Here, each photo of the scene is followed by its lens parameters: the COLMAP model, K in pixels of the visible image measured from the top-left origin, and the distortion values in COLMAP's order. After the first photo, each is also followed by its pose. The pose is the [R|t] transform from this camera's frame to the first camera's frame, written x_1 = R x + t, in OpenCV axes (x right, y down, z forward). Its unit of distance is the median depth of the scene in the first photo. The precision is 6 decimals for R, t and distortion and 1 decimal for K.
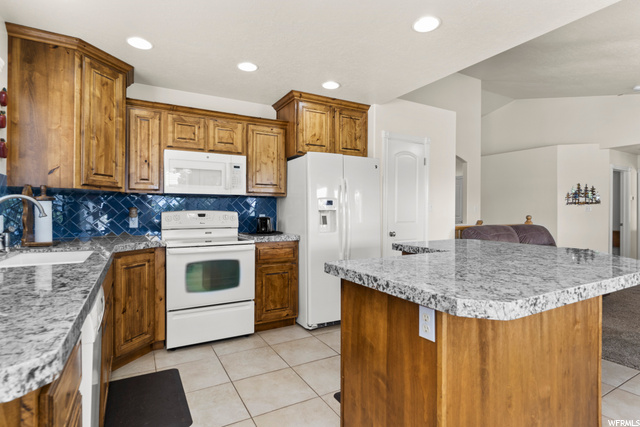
lens RADIAL K [[326.8, 0, 315.4], [0, 326.8, 211.1], [0, 0, 1]] dist [-0.010146, 0.002679]
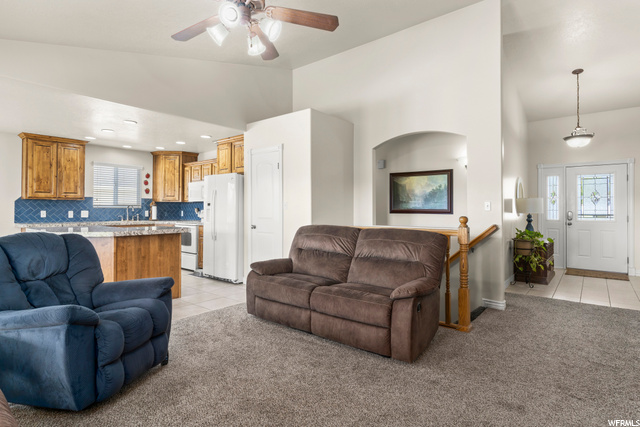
lens RADIAL K [[326.8, 0, 321.1], [0, 326.8, 204.1], [0, 0, 1]] dist [-0.010146, 0.002679]
pose [[0.373418, -0.016620, -0.927514, 1.759289], [-0.000416, 0.999836, -0.018084, 0.002779], [0.927663, 0.007139, 0.373350, 0.867598]]
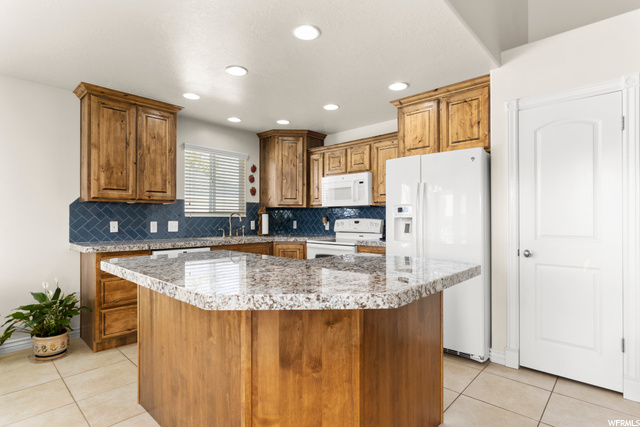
lens RADIAL K [[326.8, 0, 325.2], [0, 326.8, 216.0], [0, 0, 1]] dist [-0.010146, 0.002679]
pose [[0.309303, -0.009086, -0.950920, 0.829290], [0.000727, 0.999956, -0.009318, 0.000286], [0.950963, 0.002190, 0.309296, 0.474451]]
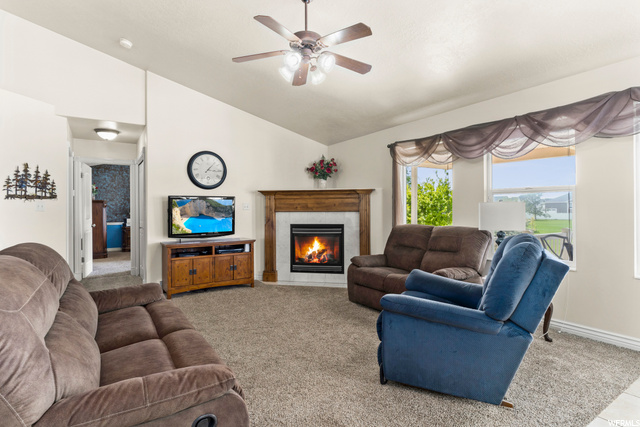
lens RADIAL K [[326.8, 0, 319.6], [0, 326.8, 209.9], [0, 0, 1]] dist [-0.010146, 0.002679]
pose [[-0.068138, -0.000681, 0.997676, 0.384909], [0.004861, 0.999988, 0.001014, 0.001513], [-0.997664, 0.004919, -0.068134, 1.019713]]
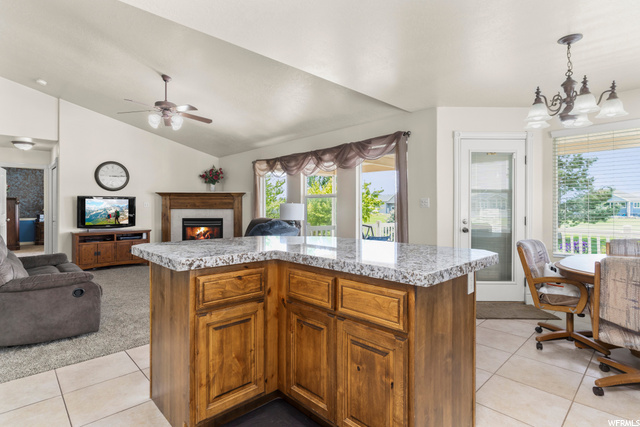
lens RADIAL K [[326.8, 0, 320.5], [0, 326.8, 209.1], [0, 0, 1]] dist [-0.010146, 0.002679]
pose [[-0.246334, -0.003942, 0.969177, -0.224665], [-0.001886, 0.999992, 0.003588, 0.003822], [-0.969183, -0.000944, -0.246340, 0.725093]]
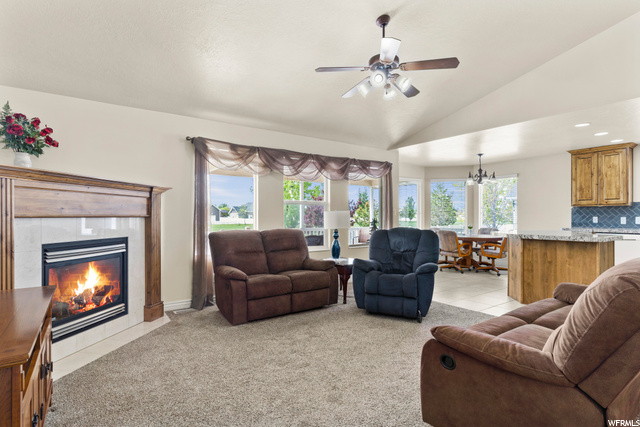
lens RADIAL K [[326.8, 0, 318.3], [0, 326.8, 216.5], [0, 0, 1]] dist [-0.010146, 0.002679]
pose [[-0.994566, -0.001999, -0.104093, 1.395811], [-0.002107, 0.999997, 0.000926, 0.007059], [0.104090, 0.001141, -0.994567, 1.806941]]
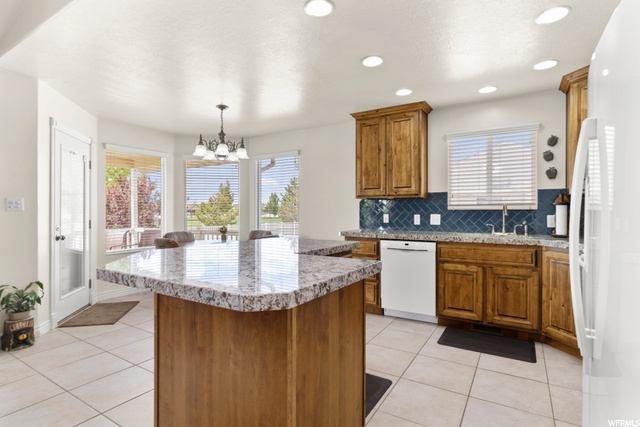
lens RADIAL K [[326.8, 0, 318.0], [0, 326.8, 211.5], [0, 0, 1]] dist [-0.010146, 0.002679]
pose [[-0.877666, -0.004398, -0.479253, 0.497014], [-0.003308, 0.999990, -0.003120, 0.002765], [0.479261, -0.001154, -0.877671, 1.137027]]
